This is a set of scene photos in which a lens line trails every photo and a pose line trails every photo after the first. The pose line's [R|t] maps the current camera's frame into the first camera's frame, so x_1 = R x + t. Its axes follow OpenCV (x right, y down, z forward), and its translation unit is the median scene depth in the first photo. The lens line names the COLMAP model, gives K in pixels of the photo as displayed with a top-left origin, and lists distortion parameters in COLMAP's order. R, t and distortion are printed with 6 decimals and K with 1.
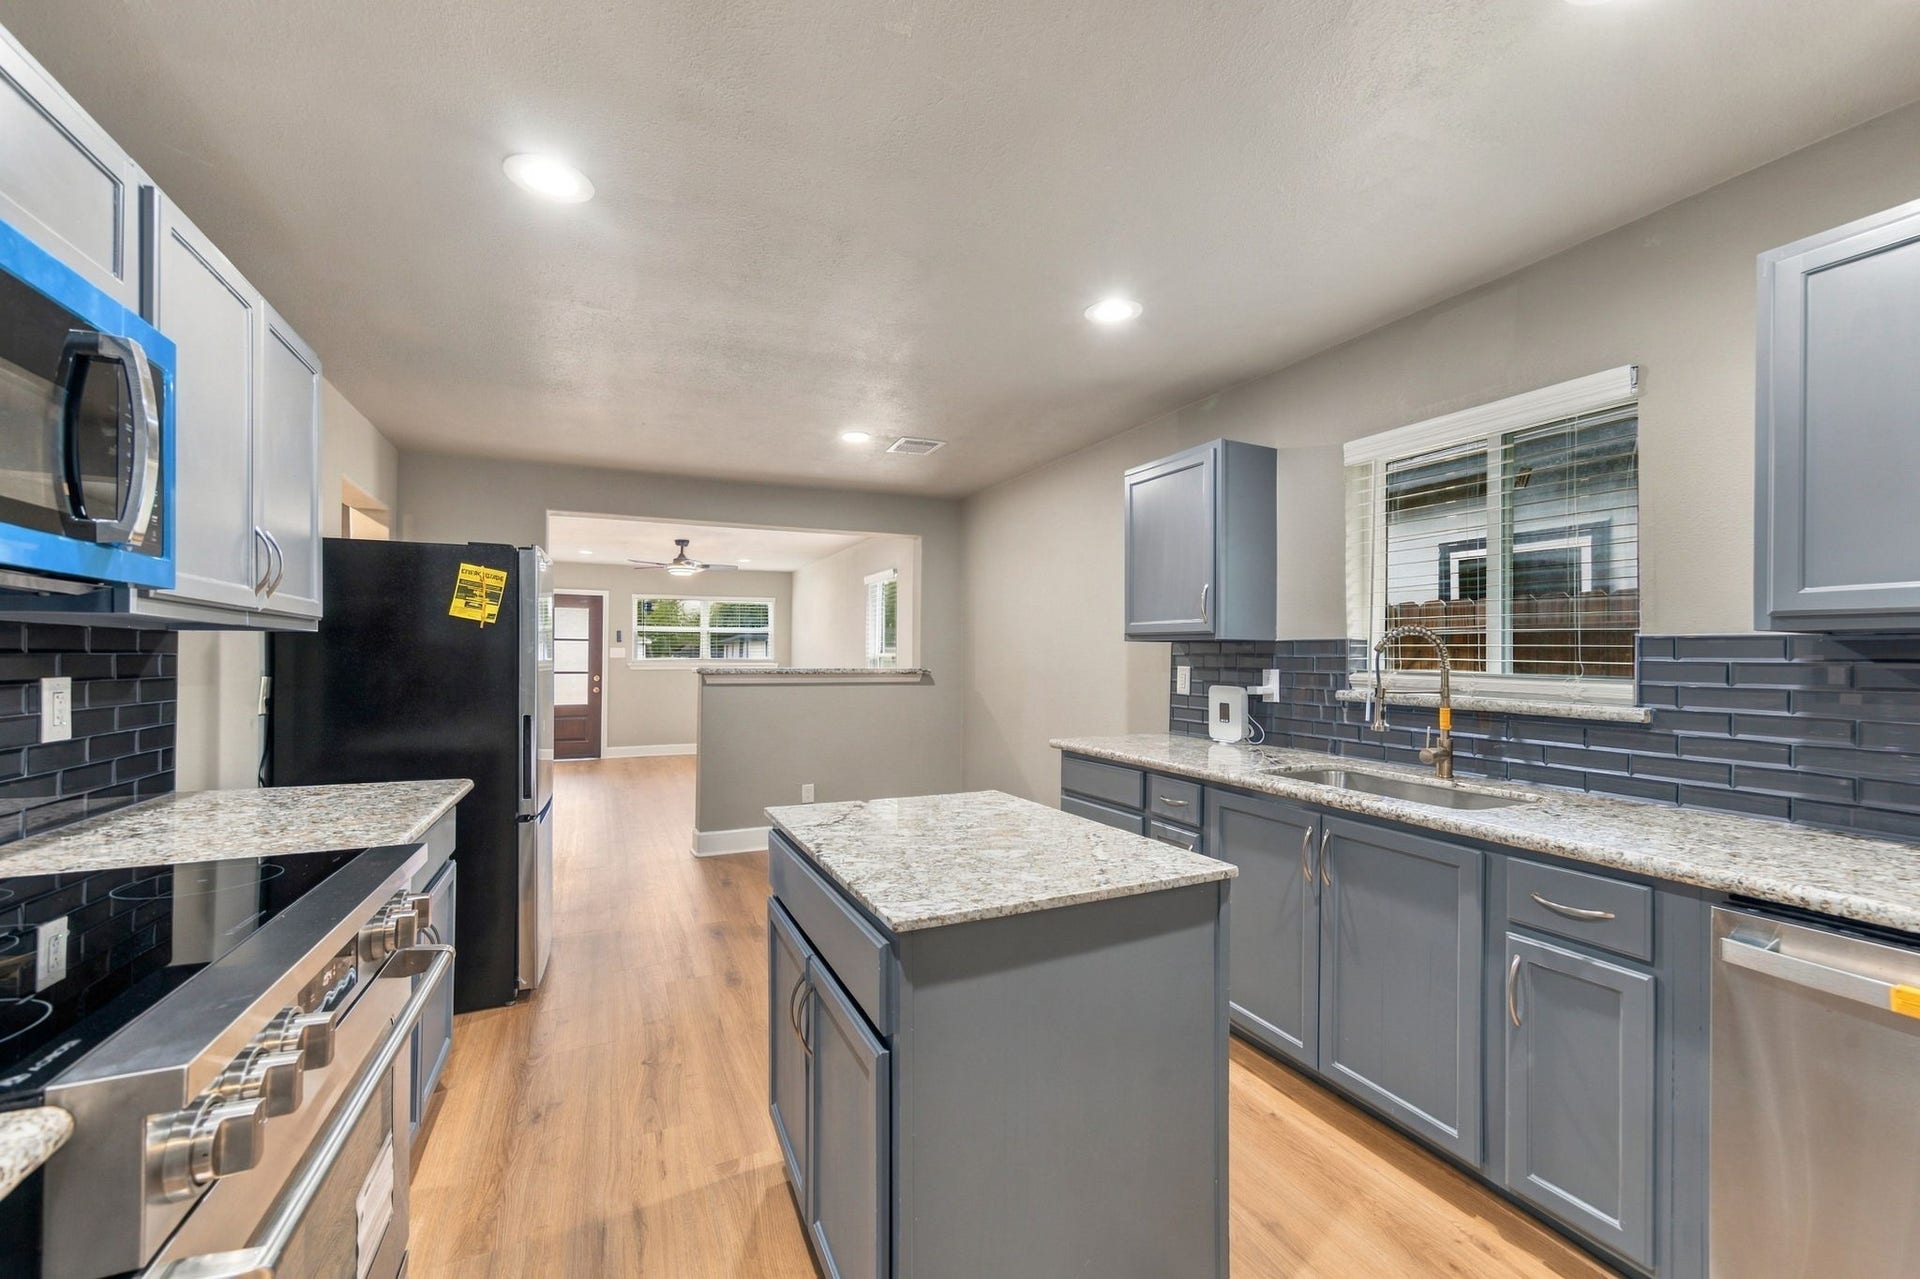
lens RADIAL K [[760.9, 0, 1006.4], [0, 760.9, 661.9], [0, 0, 1]] dist [-0.014055, 0.004315]
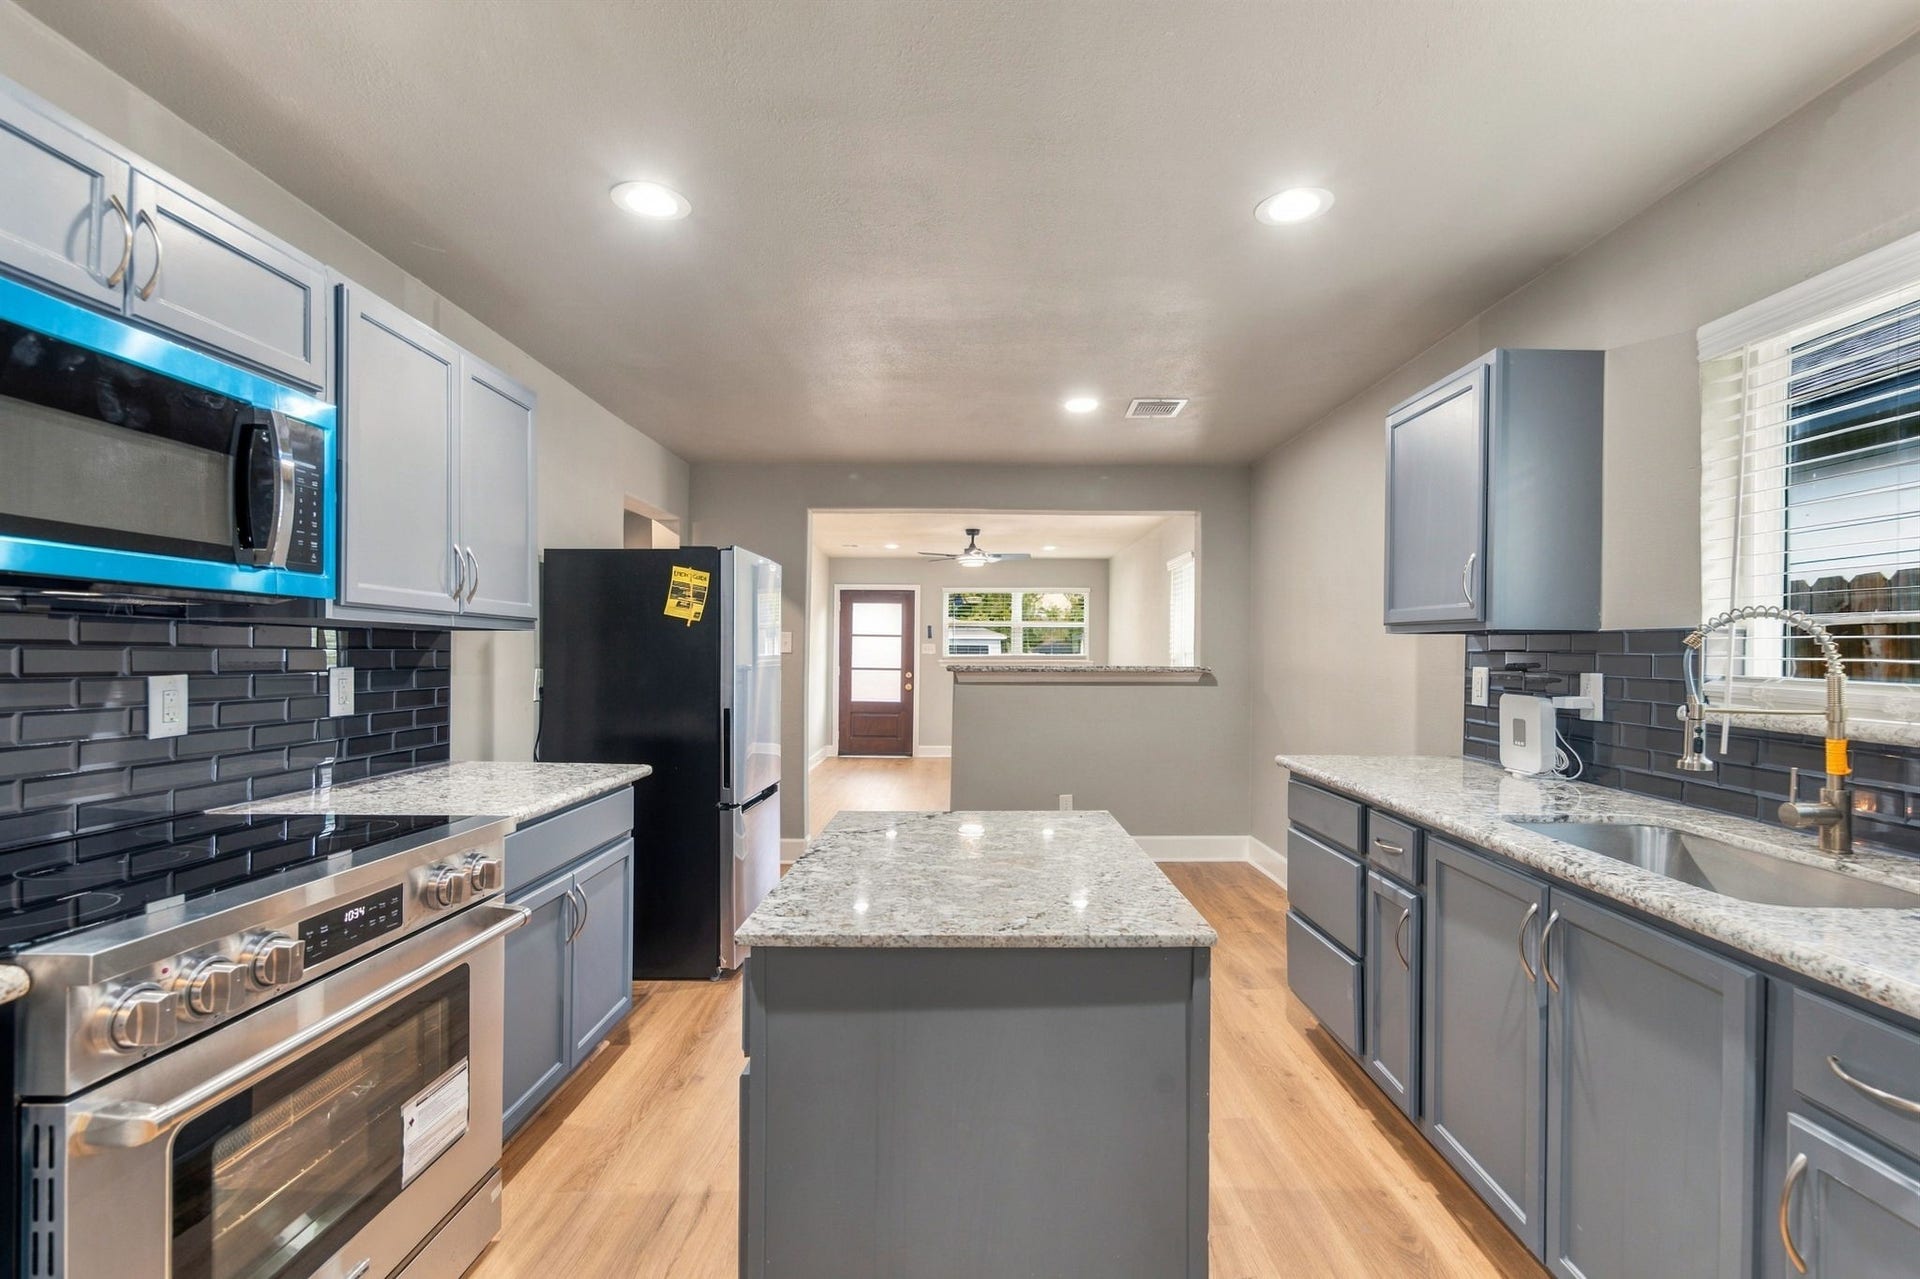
lens RADIAL K [[888.6, 0, 1032.9], [0, 888.6, 662.8], [0, 0, 1]] dist [-0.005493, -0.000691]
pose [[0.902659, 0.006692, -0.430304, 0.292271], [-0.005069, 0.999975, 0.004918, -0.000683], [0.430326, -0.002259, 0.902671, 0.073097]]
